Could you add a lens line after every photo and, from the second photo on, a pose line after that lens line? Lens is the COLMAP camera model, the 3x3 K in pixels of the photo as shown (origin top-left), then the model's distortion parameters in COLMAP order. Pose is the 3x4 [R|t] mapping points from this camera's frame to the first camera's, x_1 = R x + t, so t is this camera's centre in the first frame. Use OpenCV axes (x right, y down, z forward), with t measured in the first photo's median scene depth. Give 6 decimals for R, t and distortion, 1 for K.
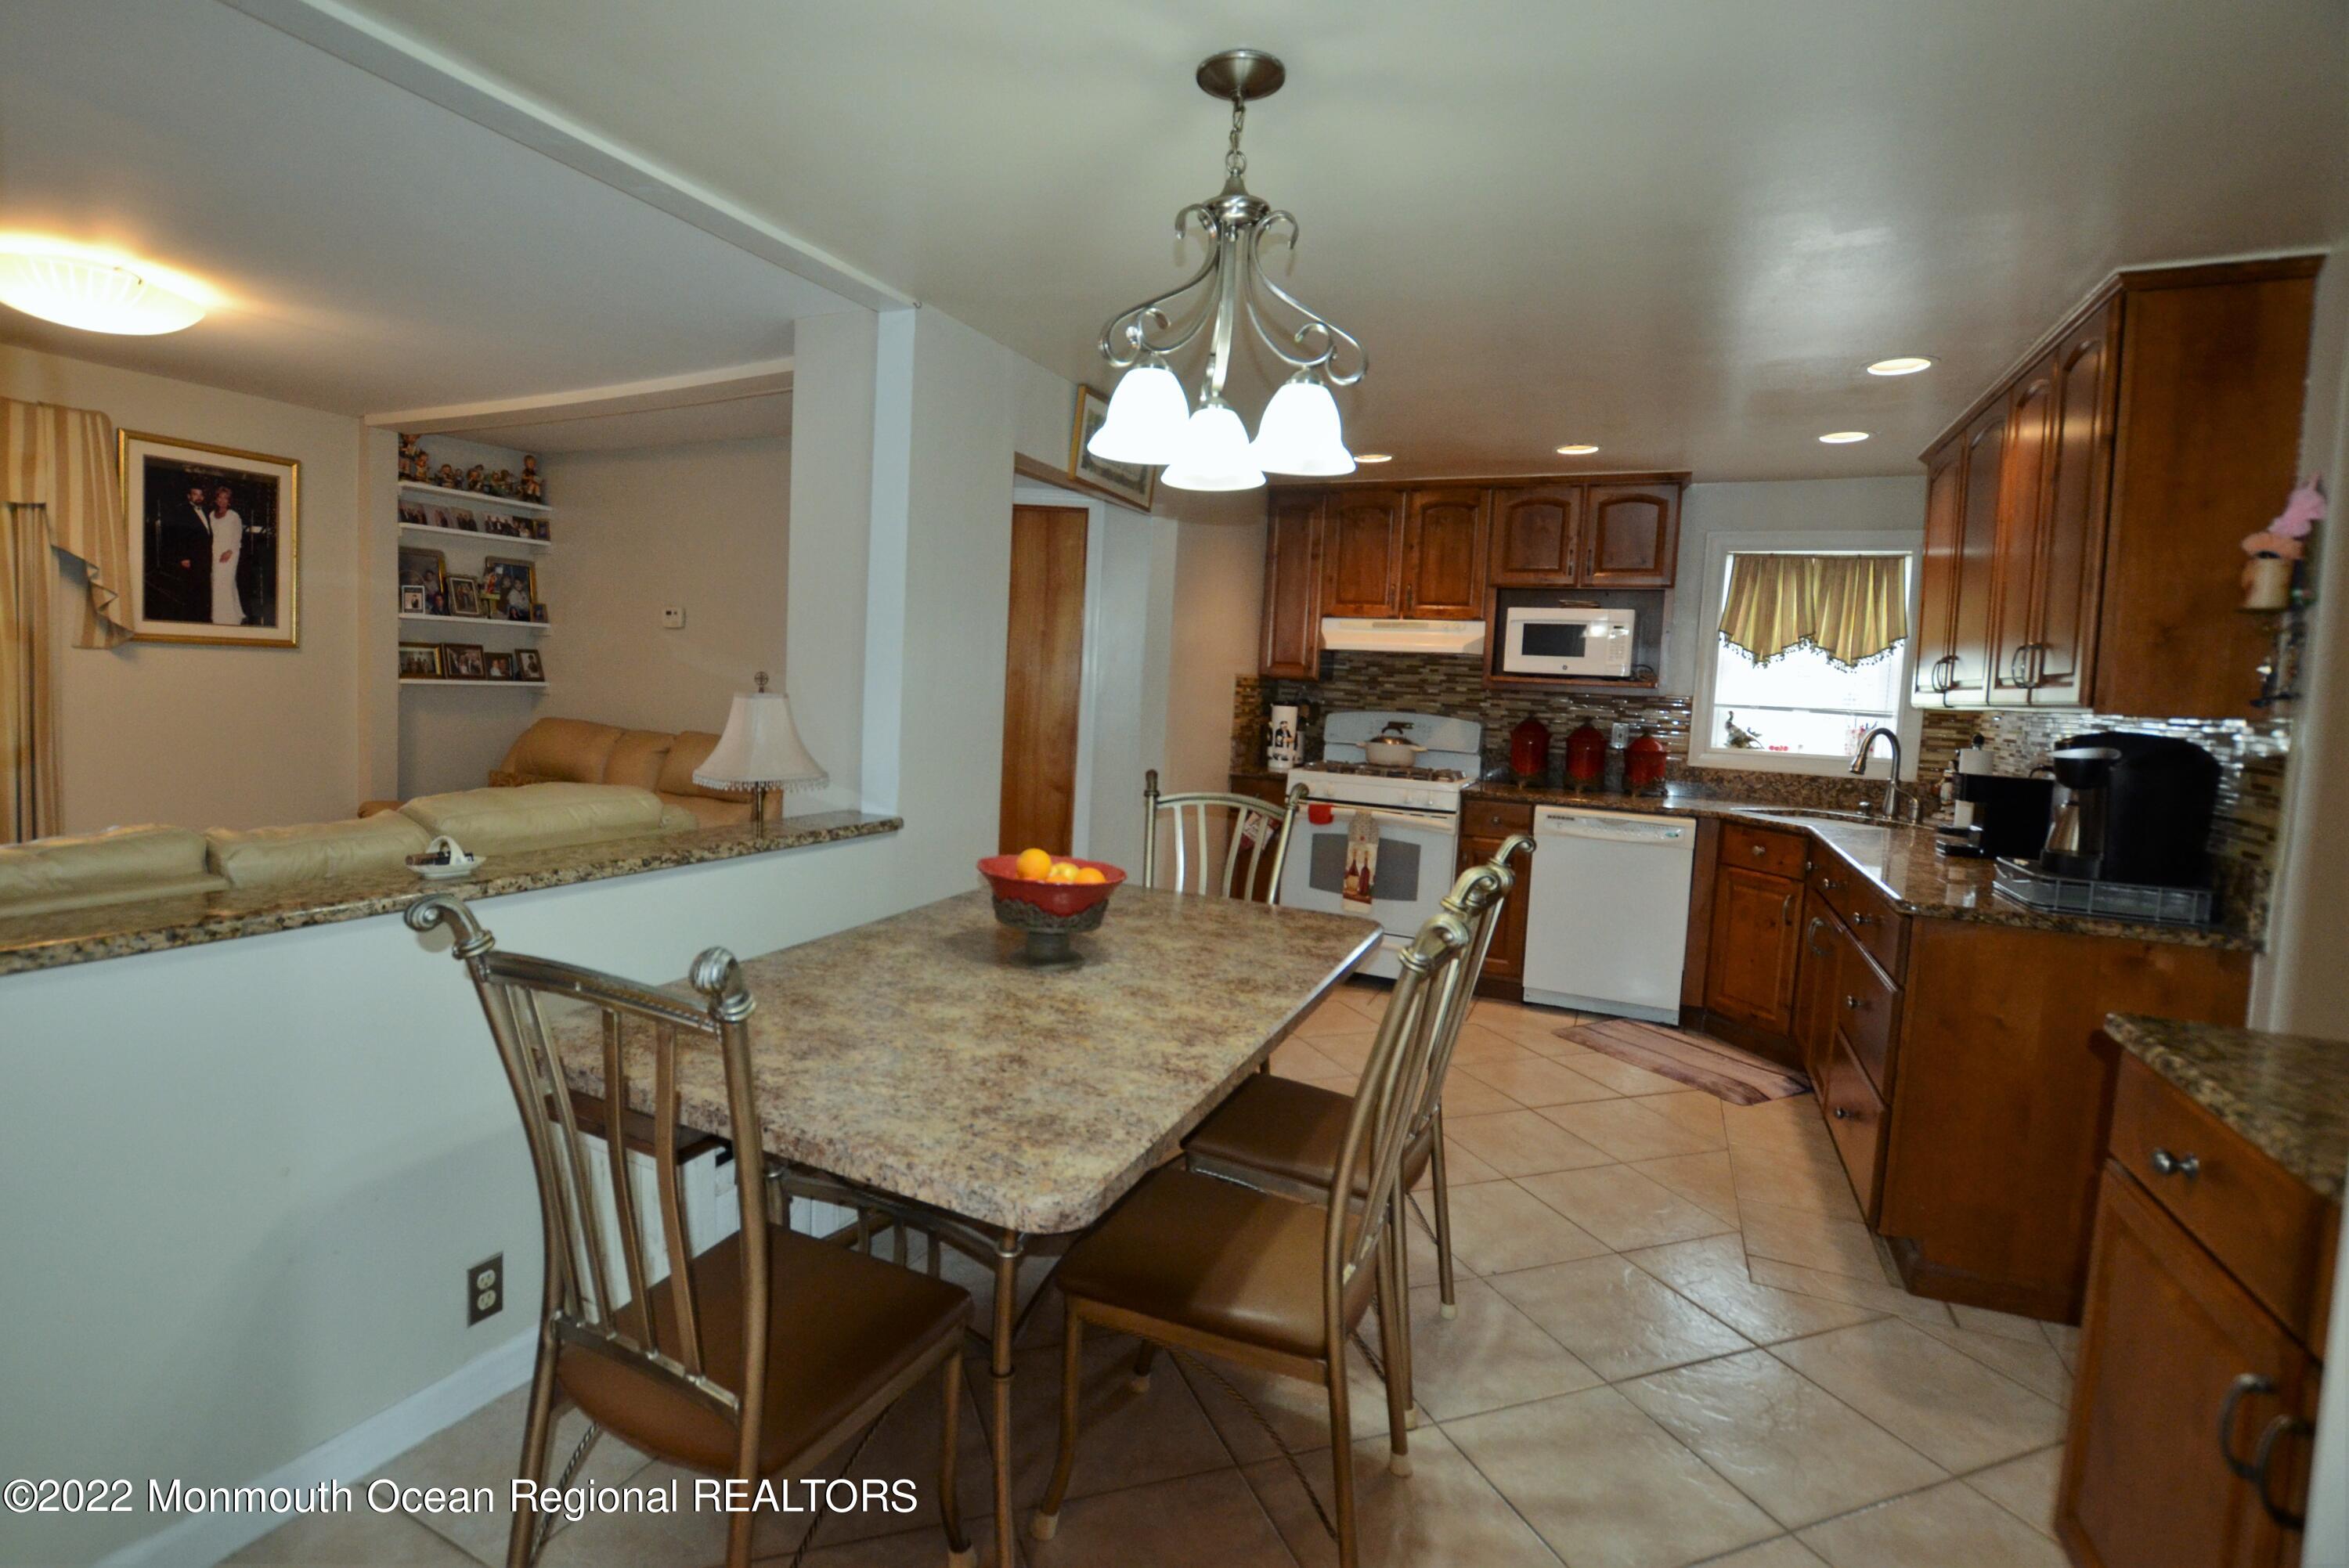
lens RADIAL K [[1105.5, 0, 1107.6], [0, 1105.5, 741.0], [0, 0, 1]] dist [-0.020847, 0.000123]
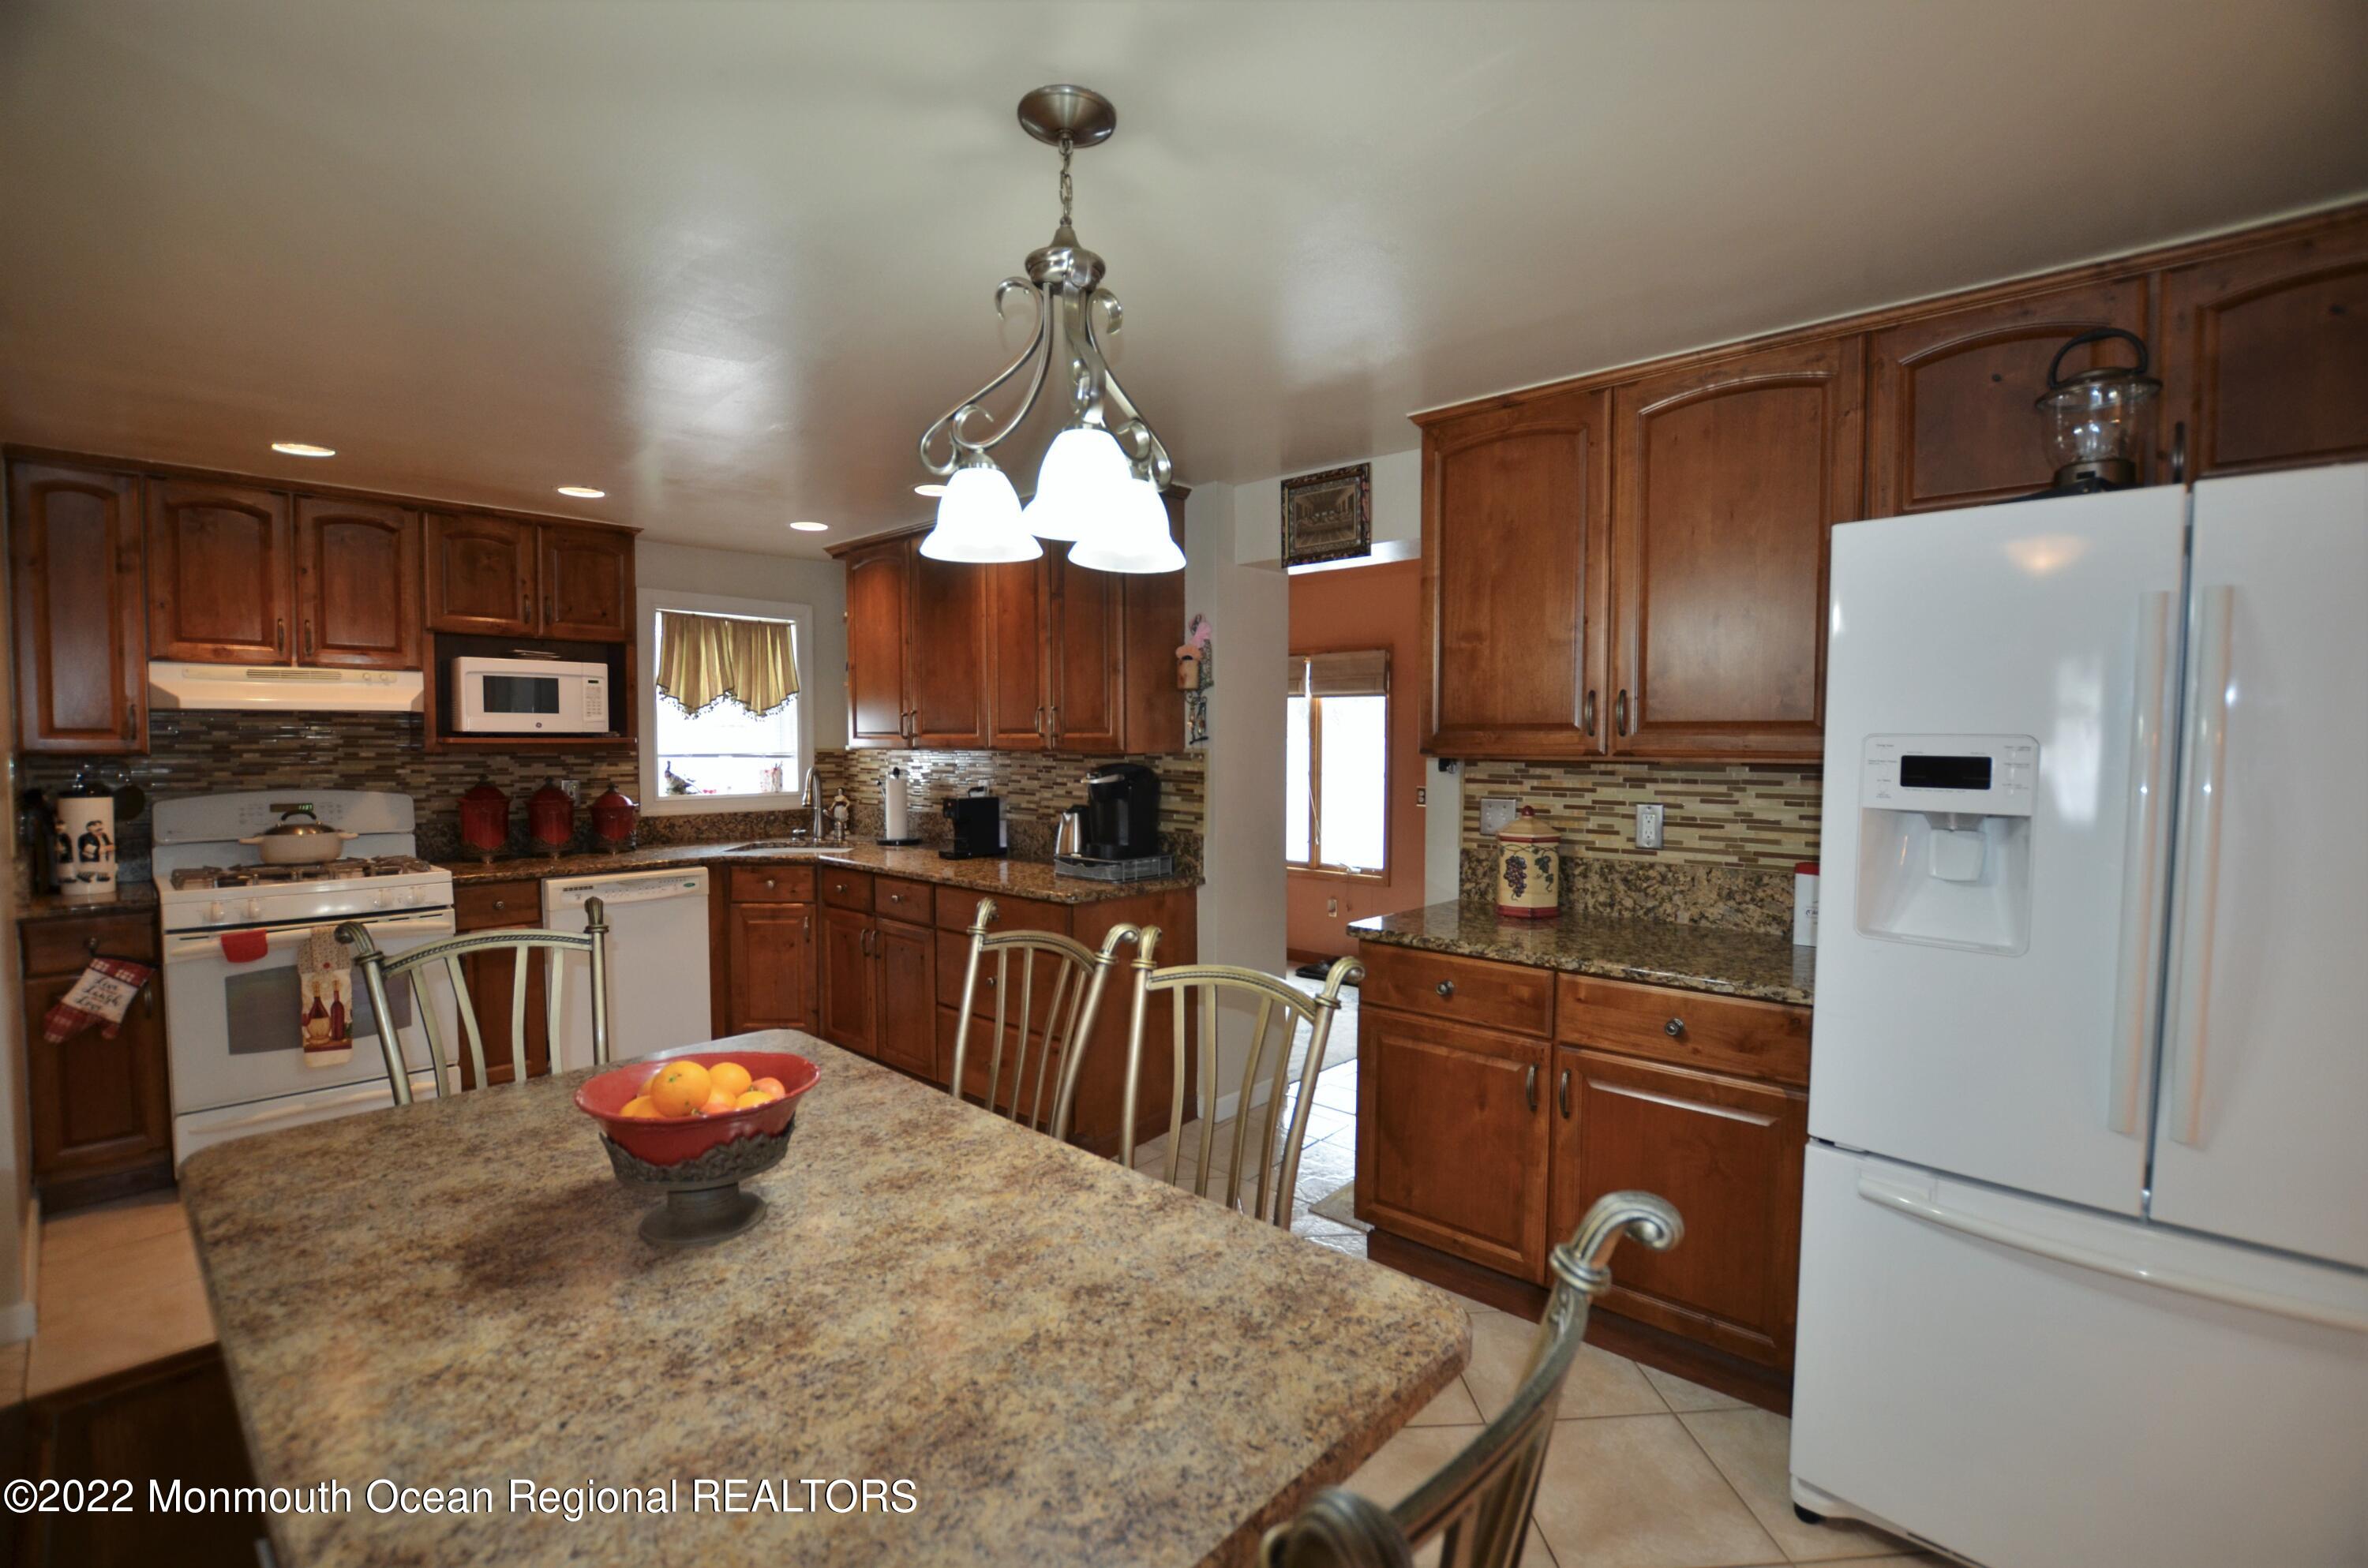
lens RADIAL K [[1042.0, 0, 1182.5], [0, 1042.0, 792.9], [0, 0, 1]] dist [-0.025301, 0.000715]
pose [[0.275542, -0.094701, 0.956613, -0.255416], [0.070071, 0.994467, 0.078266, -0.040094], [-0.958732, 0.045466, 0.280653, 0.249760]]
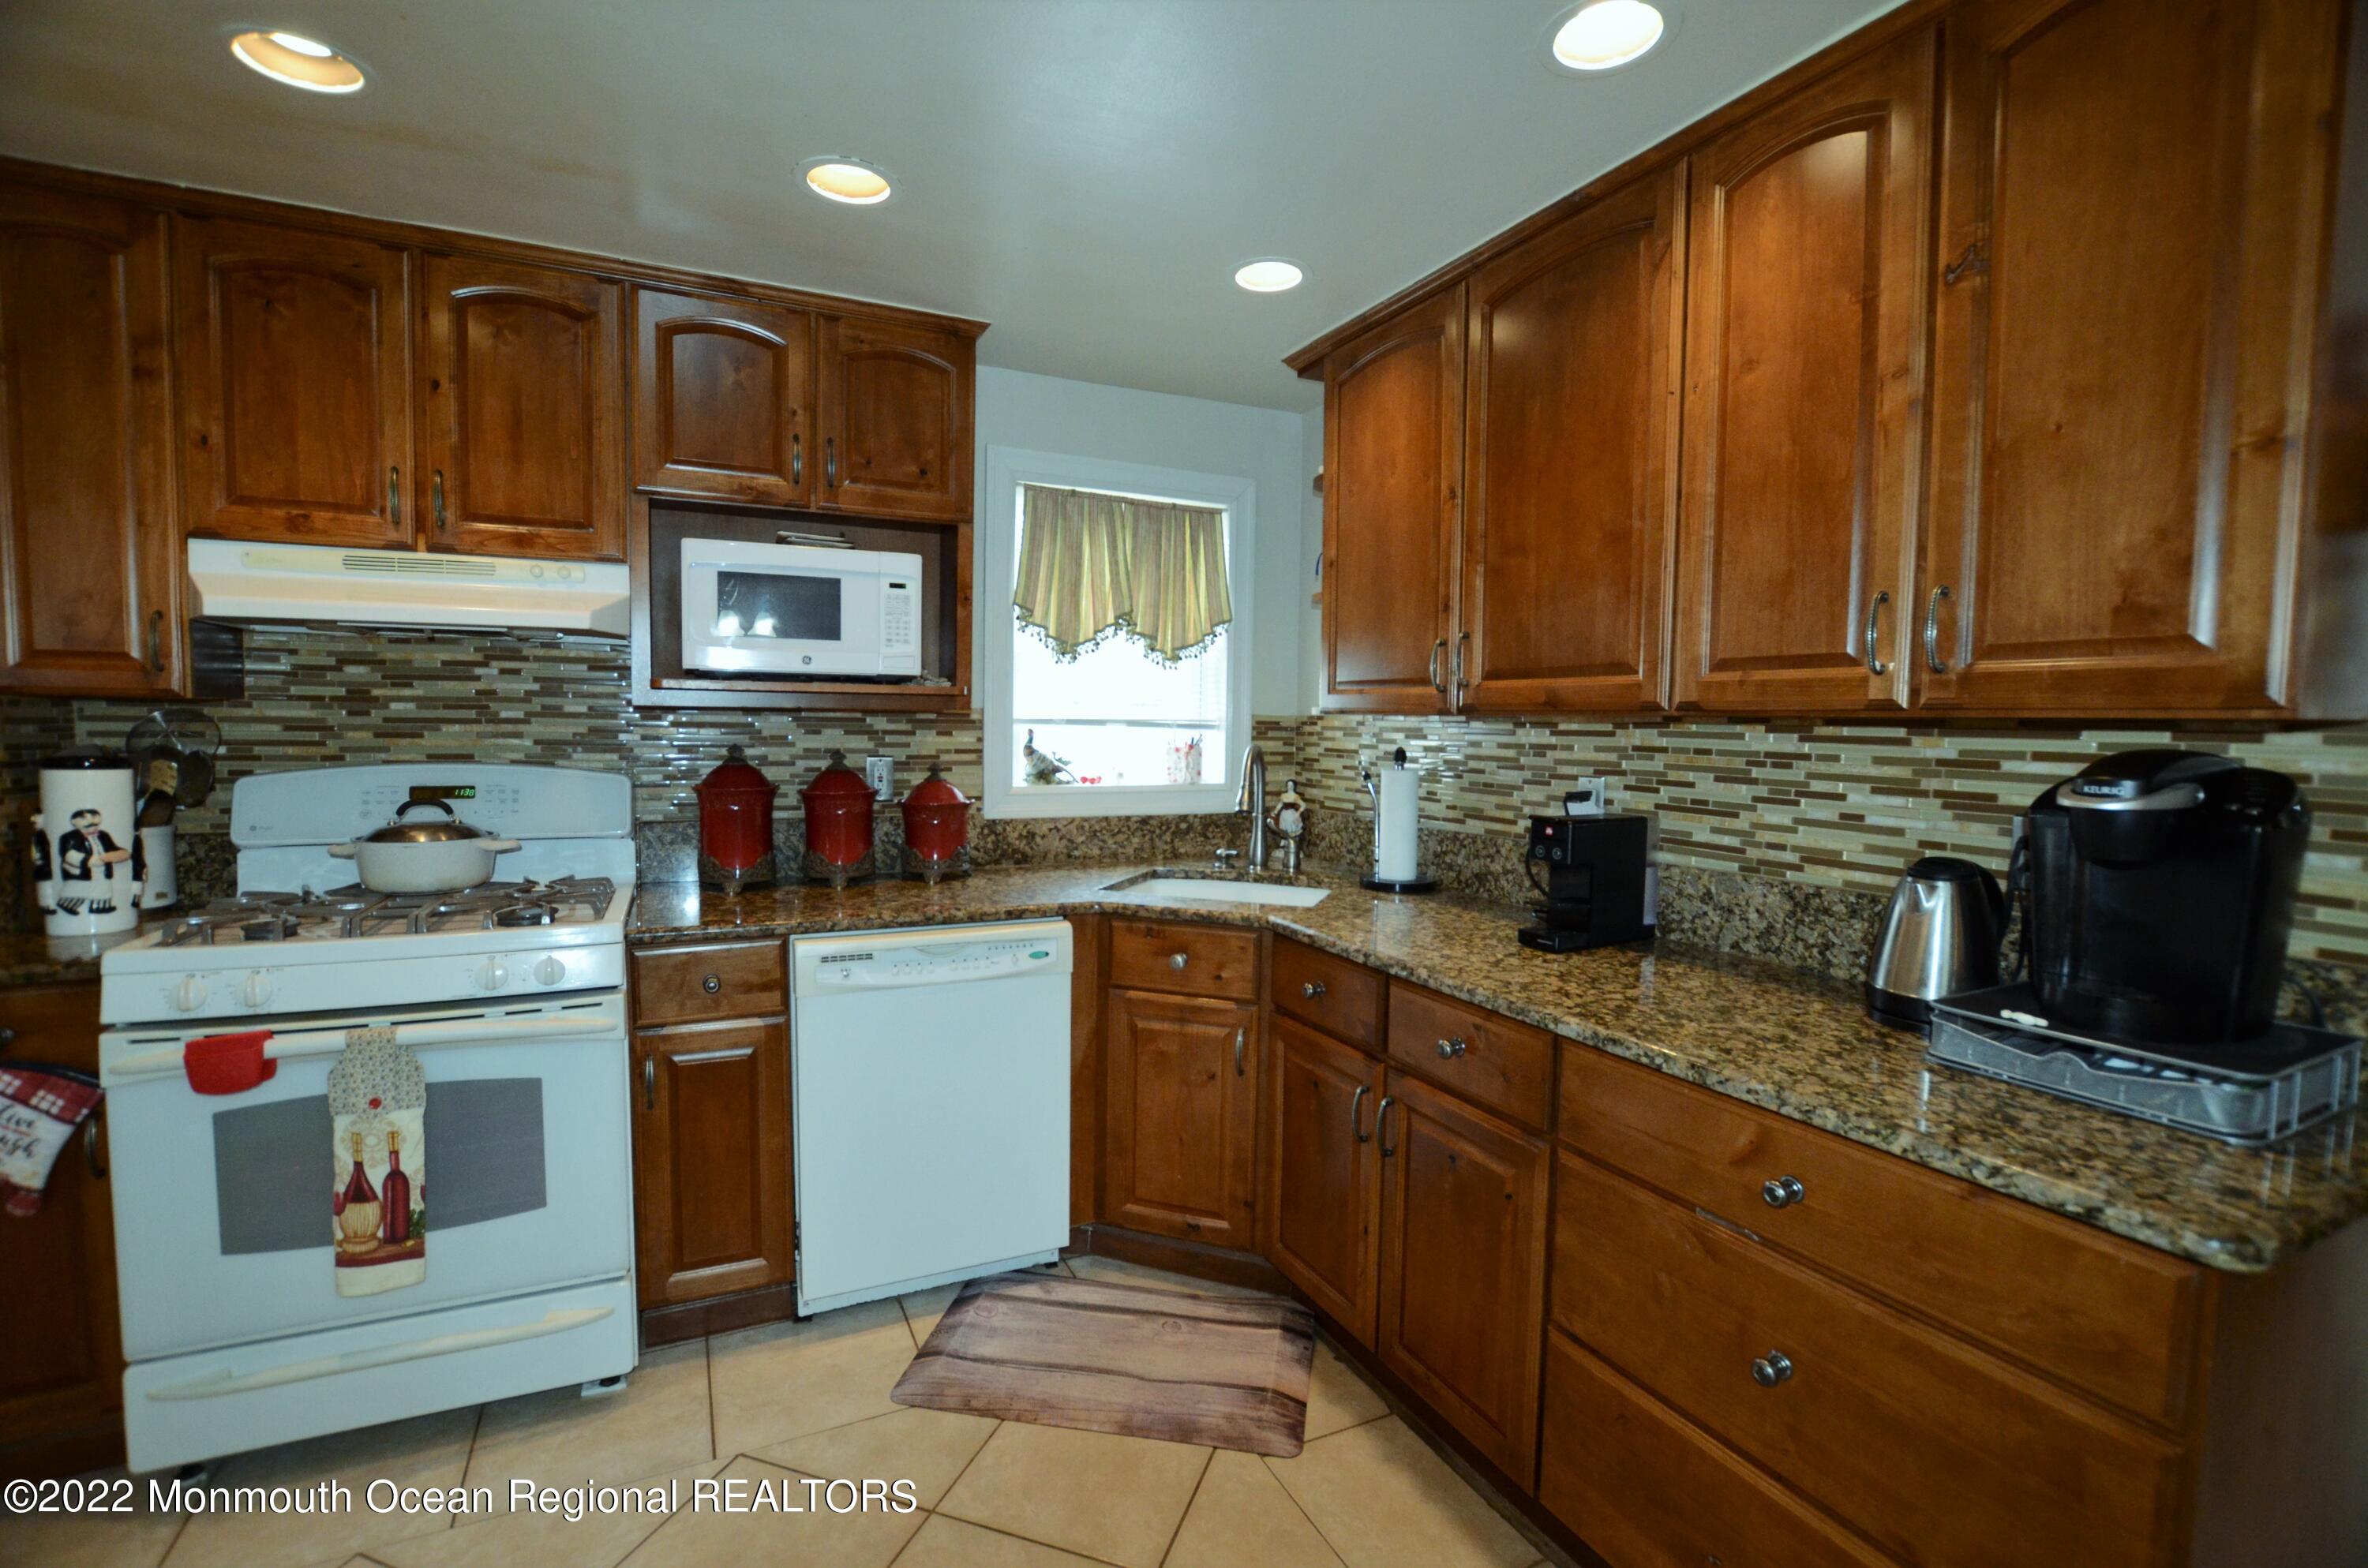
lens RADIAL K [[1042.0, 0, 1182.5], [0, 1042.0, 792.9], [0, 0, 1]] dist [-0.025301, 0.000715]
pose [[0.608722, -0.092793, 0.787939, 0.129331], [0.062864, 0.995656, 0.068689, -0.026611], [-0.790889, 0.007721, 0.611910, 0.552266]]
